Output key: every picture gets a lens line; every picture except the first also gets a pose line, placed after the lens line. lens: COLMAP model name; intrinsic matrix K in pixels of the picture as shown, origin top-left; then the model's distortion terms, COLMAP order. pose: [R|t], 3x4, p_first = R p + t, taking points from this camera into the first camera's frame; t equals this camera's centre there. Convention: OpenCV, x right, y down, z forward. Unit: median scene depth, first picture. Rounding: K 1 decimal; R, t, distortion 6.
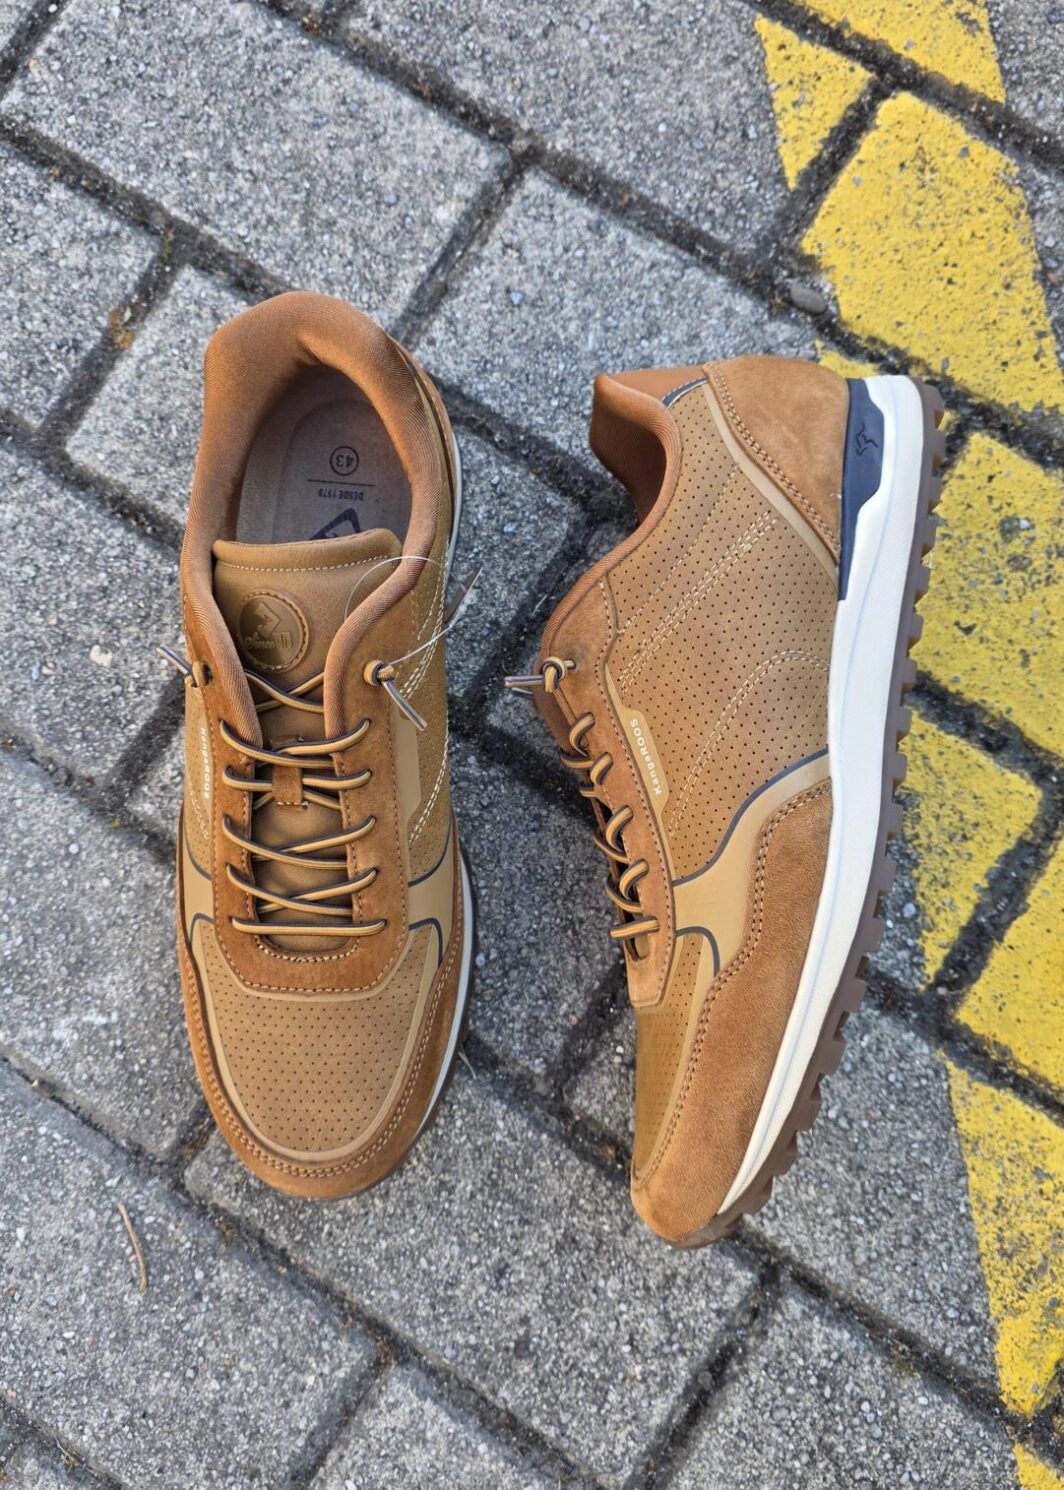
lens RADIAL K [[1311.9, 0, 543.0], [0, 1311.9, 760.7], [0, 0, 1]] dist [0.038317, -0.062006]
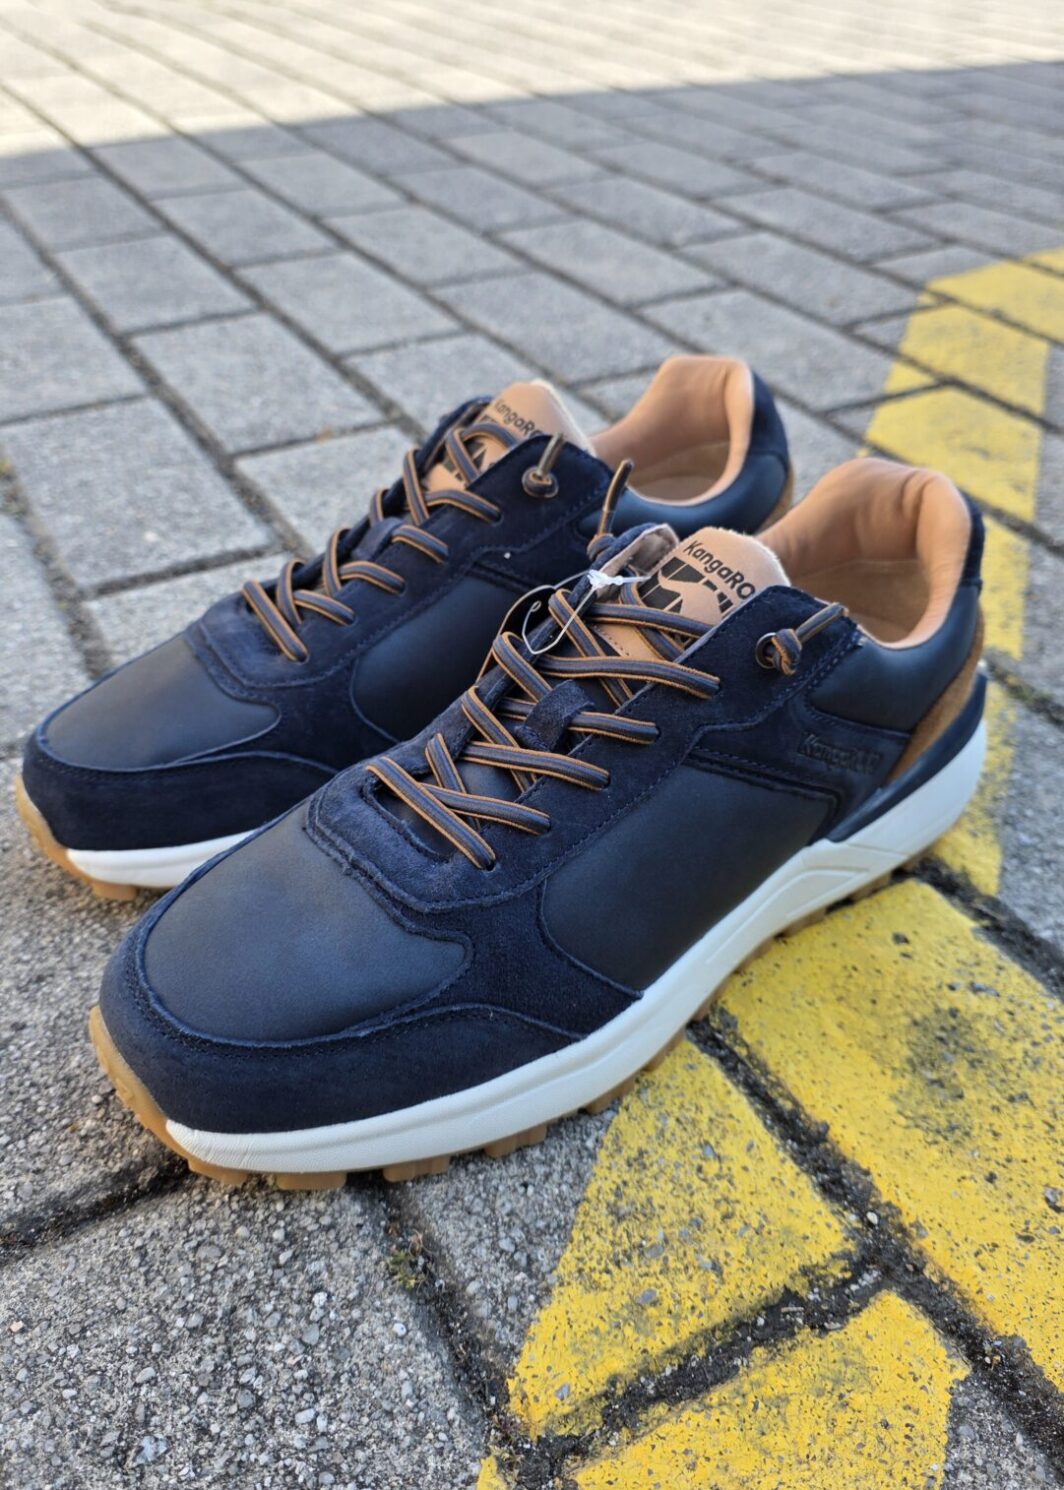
lens RADIAL K [[1311.9, 0, 519.1], [0, 1311.9, 732.2], [0, 0, 1]] dist [0.038317, -0.062006]
pose [[0.876740, 0.344619, -0.335508, 0.423857], [-0.480444, 0.595025, -0.644298, 0.651114], [-0.022401, 0.726074, 0.687251, 0.324529]]
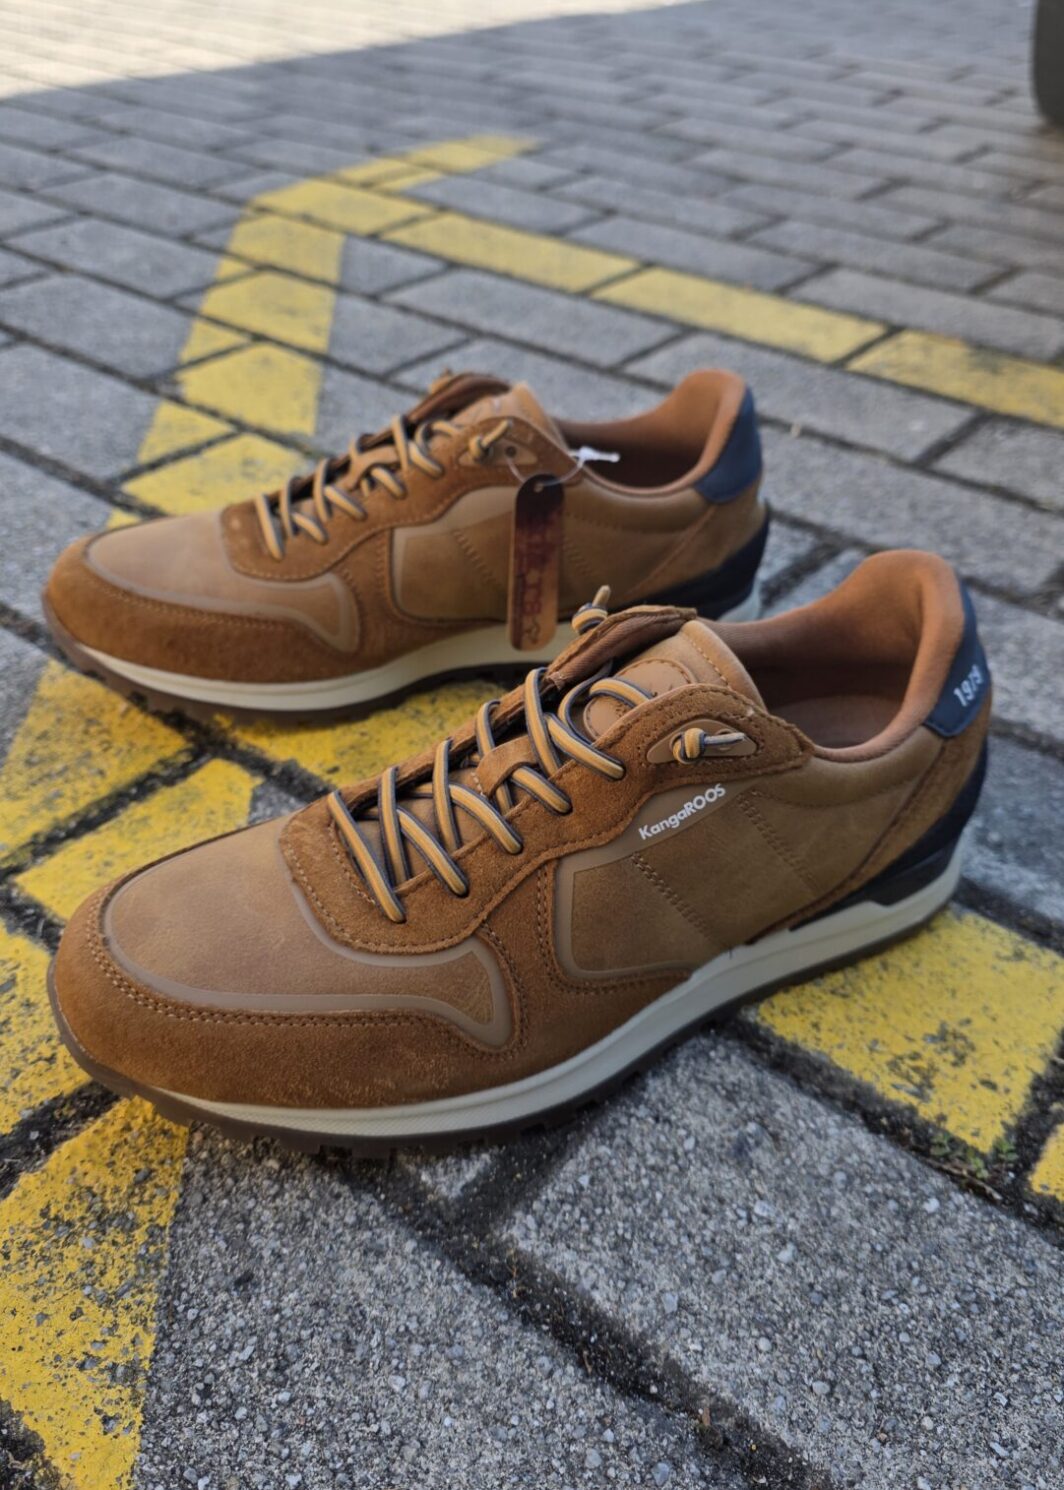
lens RADIAL K [[1311.9, 0, 512.6], [0, 1311.9, 740.2], [0, 0, 1]] dist [0.038317, -0.062006]
pose [[0.990125, 0.138976, -0.018409, 0.693996], [-0.107525, 0.668585, -0.735821, 1.010604], [-0.089954, 0.730534, 0.676926, 0.244759]]
